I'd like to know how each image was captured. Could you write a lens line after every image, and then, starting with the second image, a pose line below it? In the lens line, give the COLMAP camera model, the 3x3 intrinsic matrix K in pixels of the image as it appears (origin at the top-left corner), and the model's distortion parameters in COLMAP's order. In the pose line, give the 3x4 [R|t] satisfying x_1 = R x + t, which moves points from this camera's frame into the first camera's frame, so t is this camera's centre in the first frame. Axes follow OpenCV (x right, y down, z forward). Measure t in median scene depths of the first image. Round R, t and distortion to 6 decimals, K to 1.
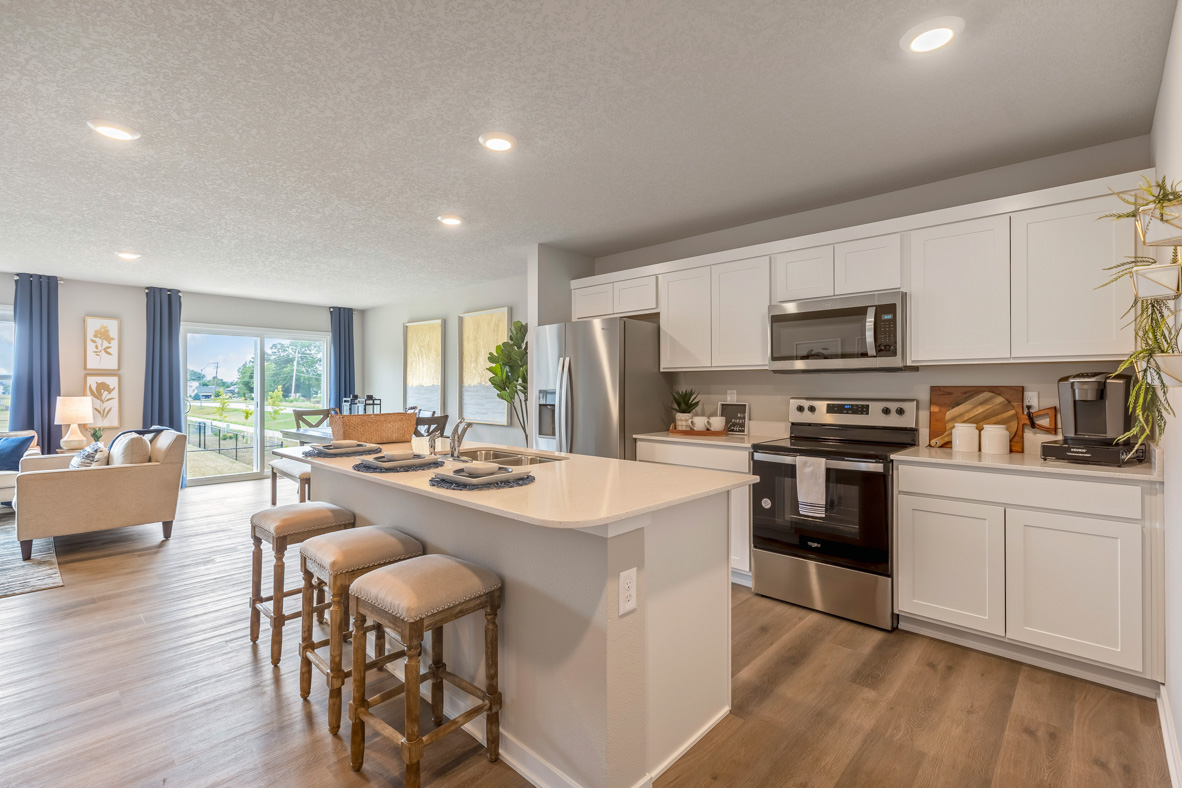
lens RADIAL K [[535.3, 0, 587.4], [0, 535.3, 390.7], [0, 0, 1]] dist [-0.003056, -0.000495]
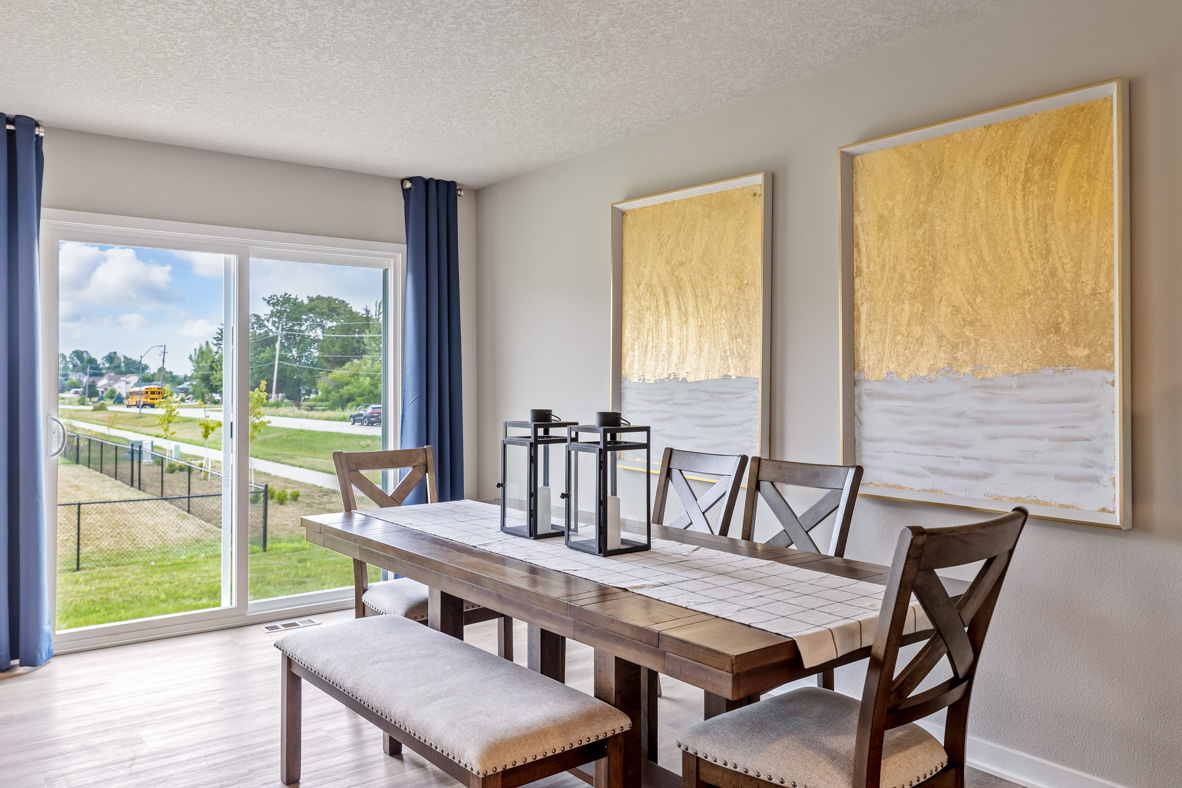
lens RADIAL K [[886.4, 0, 594.1], [0, 886.4, 384.9], [0, 0, 1]] dist [-0.000136, 0.003142]
pose [[0.988050, -0.000596, -0.154136, -0.261737], [-0.000181, 0.999987, -0.005022, -0.002996], [0.154137, 0.004990, 0.988037, 0.411130]]
